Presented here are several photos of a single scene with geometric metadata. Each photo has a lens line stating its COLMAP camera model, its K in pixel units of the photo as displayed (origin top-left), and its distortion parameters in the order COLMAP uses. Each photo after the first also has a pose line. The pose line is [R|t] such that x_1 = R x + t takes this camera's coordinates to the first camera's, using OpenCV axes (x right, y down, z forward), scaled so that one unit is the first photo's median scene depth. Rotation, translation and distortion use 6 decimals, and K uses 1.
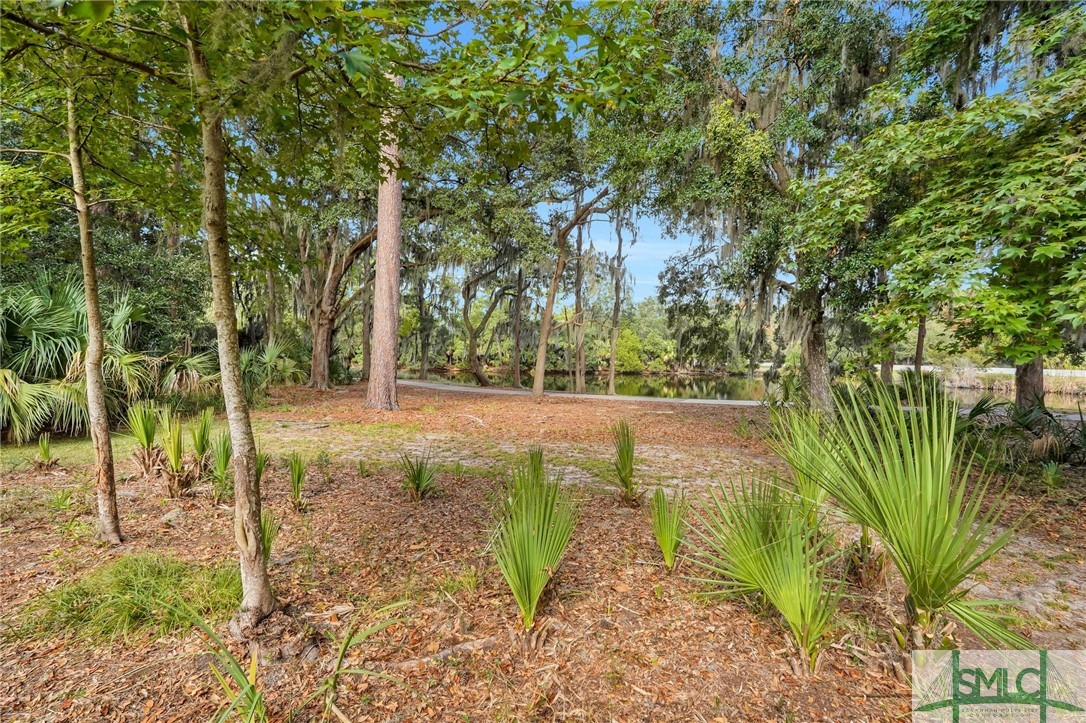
lens RADIAL K [[492.3, 0, 543.9], [0, 492.3, 362.5], [0, 0, 1]] dist [0.001748, 0.000449]
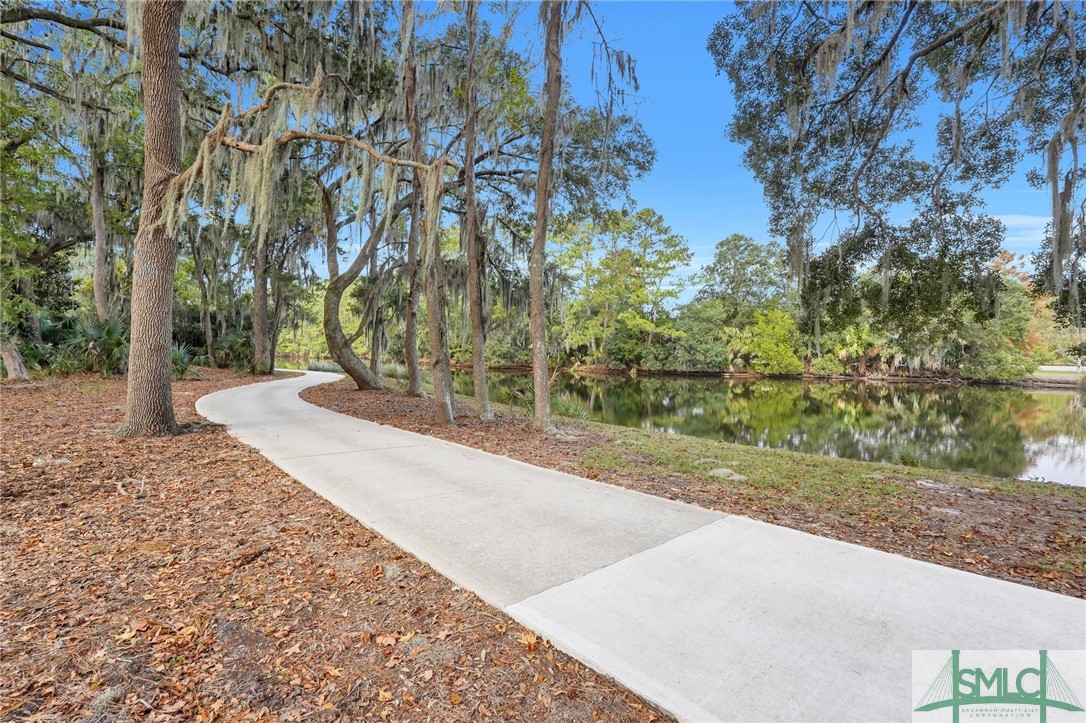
lens RADIAL K [[492.3, 0, 541.9], [0, 492.3, 359.6], [0, 0, 1]] dist [0.001748, 0.000449]
pose [[0.942502, 0.010754, -0.334028, 0.094923], [-0.014348, 0.999863, -0.008294, 0.008936], [0.333893, 0.012610, 0.942527, 0.276012]]
